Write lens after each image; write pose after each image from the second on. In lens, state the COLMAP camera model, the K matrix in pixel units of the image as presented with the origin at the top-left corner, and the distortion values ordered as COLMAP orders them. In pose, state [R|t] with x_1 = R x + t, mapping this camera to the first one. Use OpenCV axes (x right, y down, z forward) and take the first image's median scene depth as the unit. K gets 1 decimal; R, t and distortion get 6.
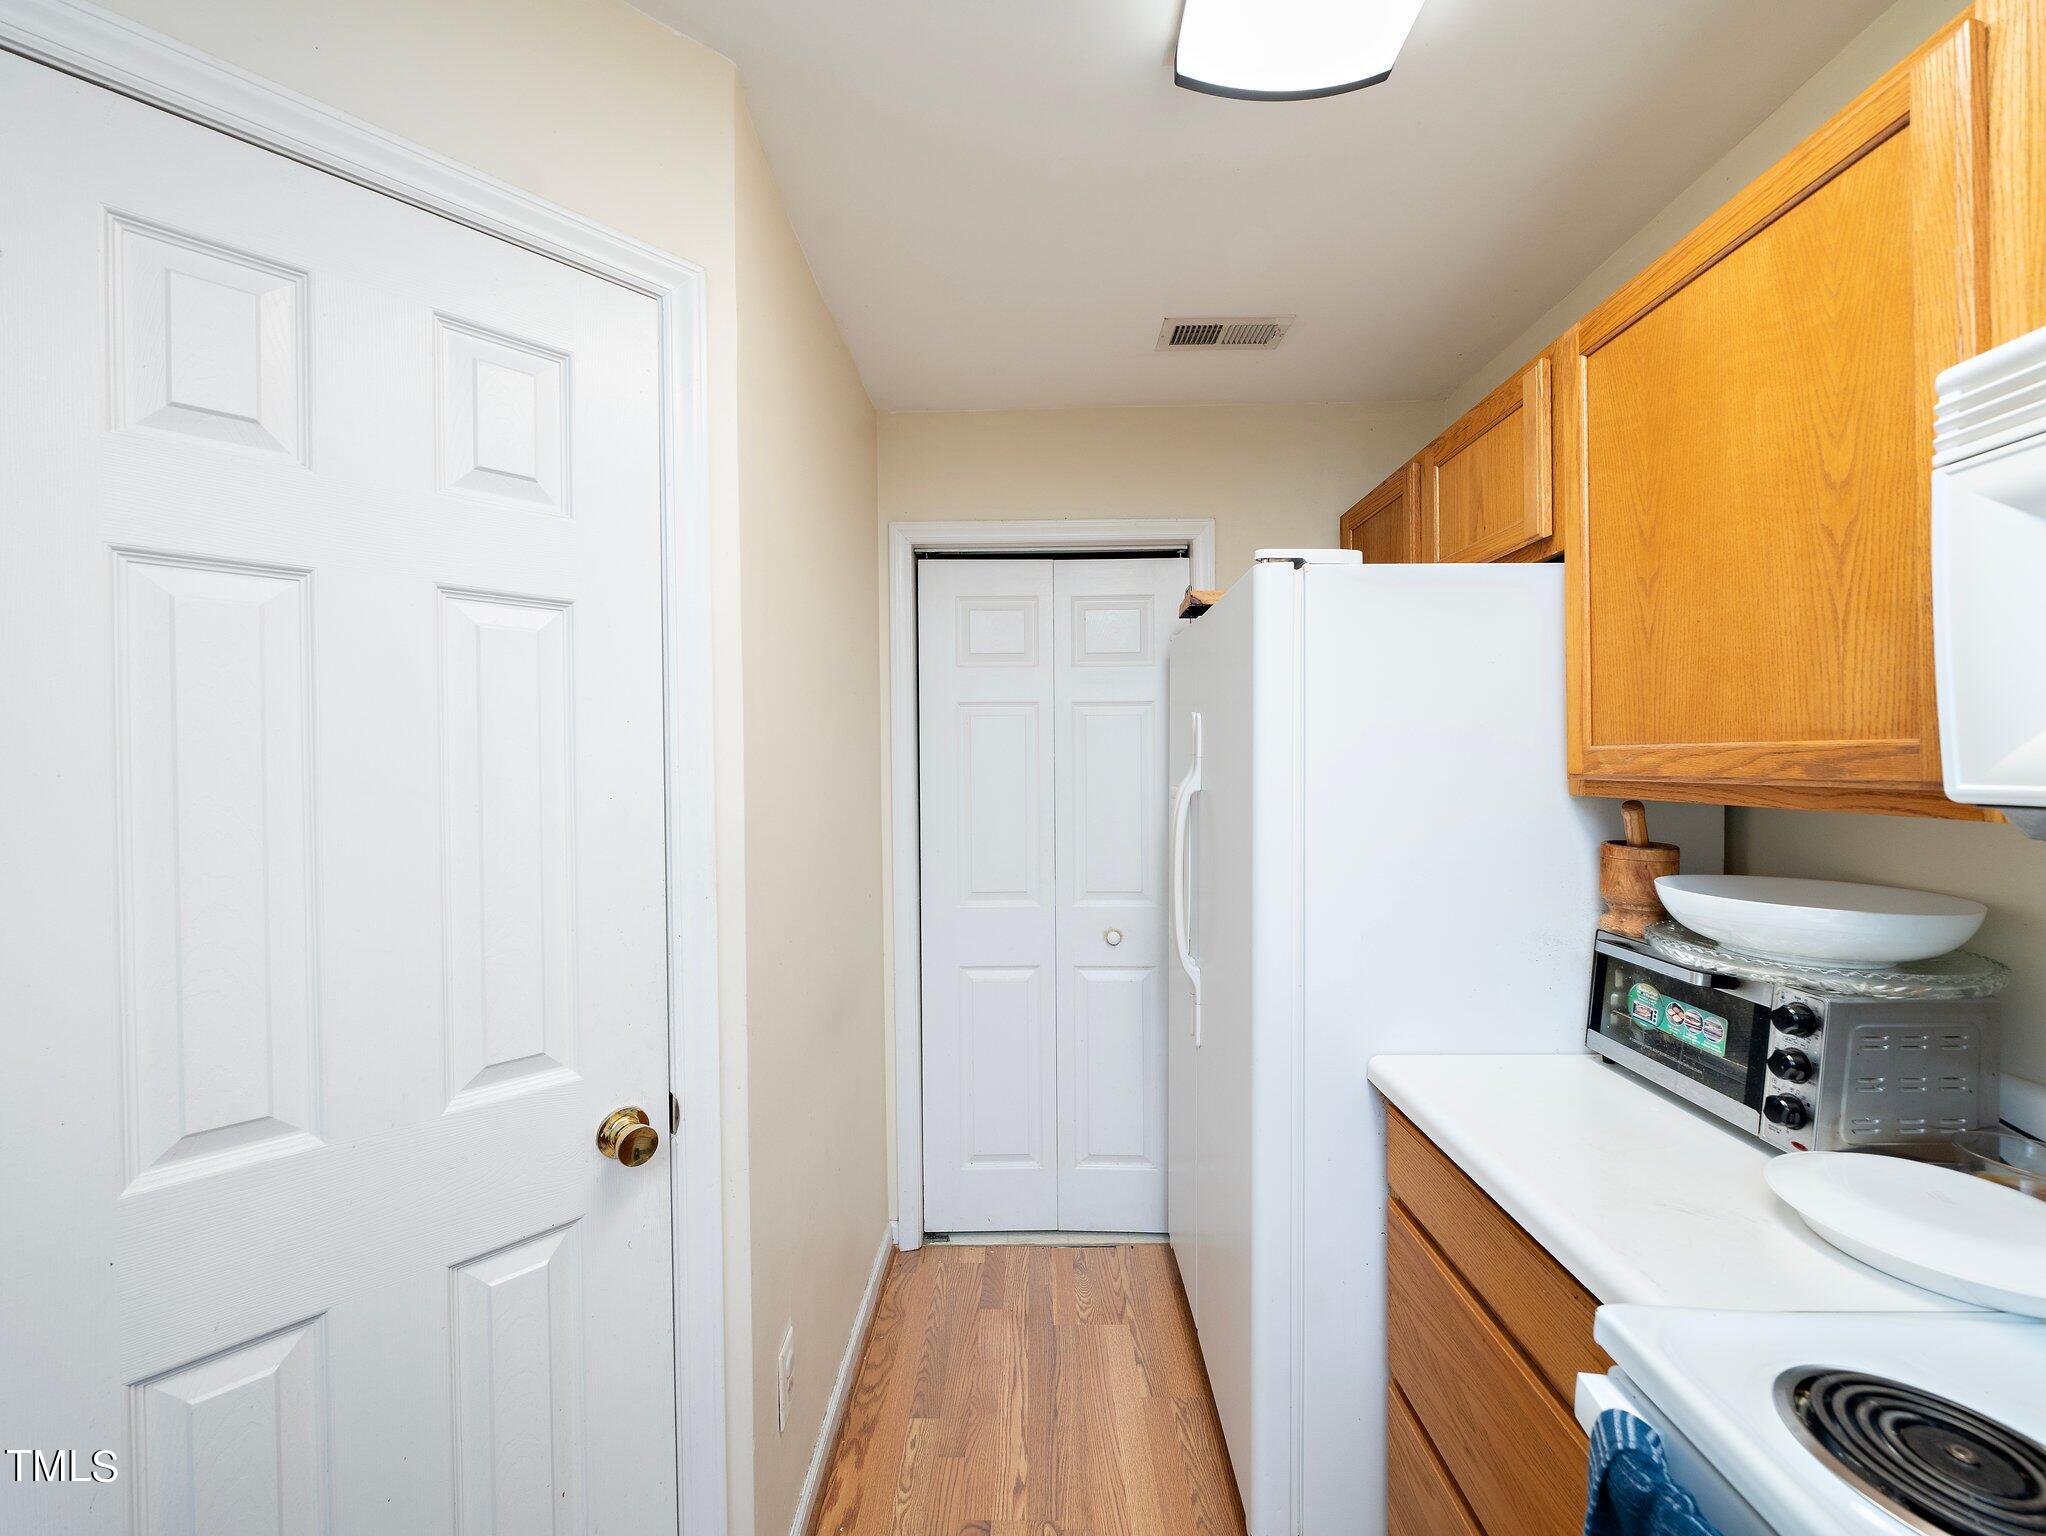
lens RADIAL K [[787.8, 0, 1023.0], [0, 787.8, 768.0], [0, 0, 1]] dist [-0.006866, 0.000061]
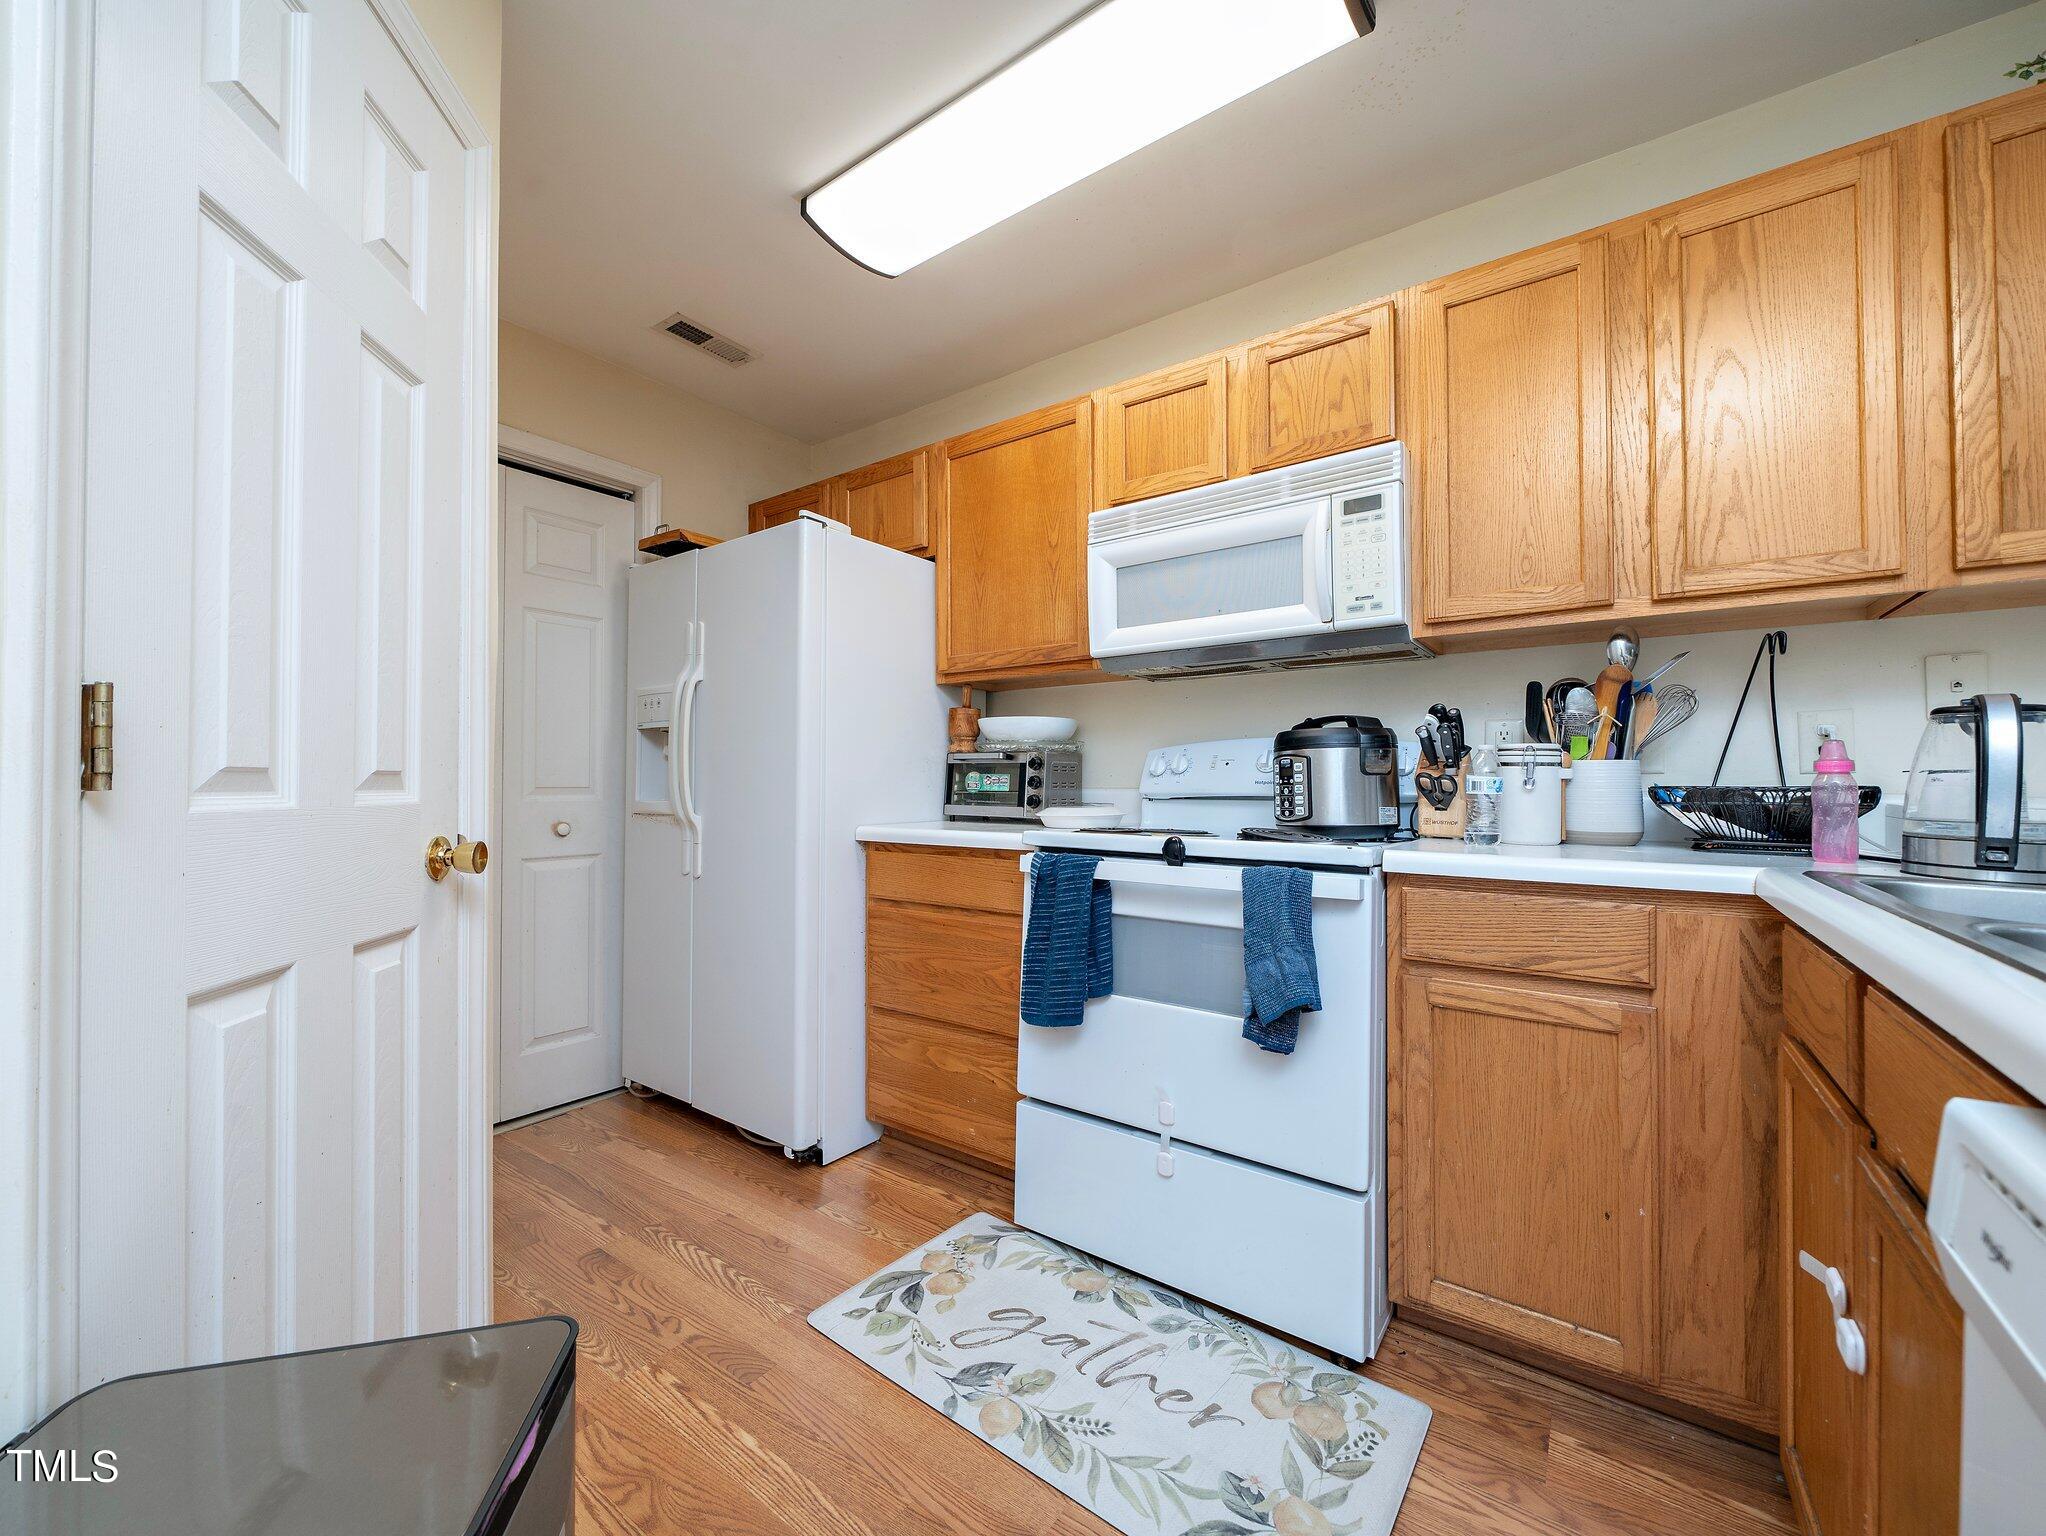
lens RADIAL K [[814.7, 0, 1023.0], [0, 814.7, 768.0], [0, 0, 1]] dist [-0.000205, -0.000078]
pose [[0.565461, 0.023714, 0.824434, -0.907573], [0.001852, 0.999548, -0.030021, 0.335032], [-0.824773, 0.018503, 0.565161, -0.321086]]
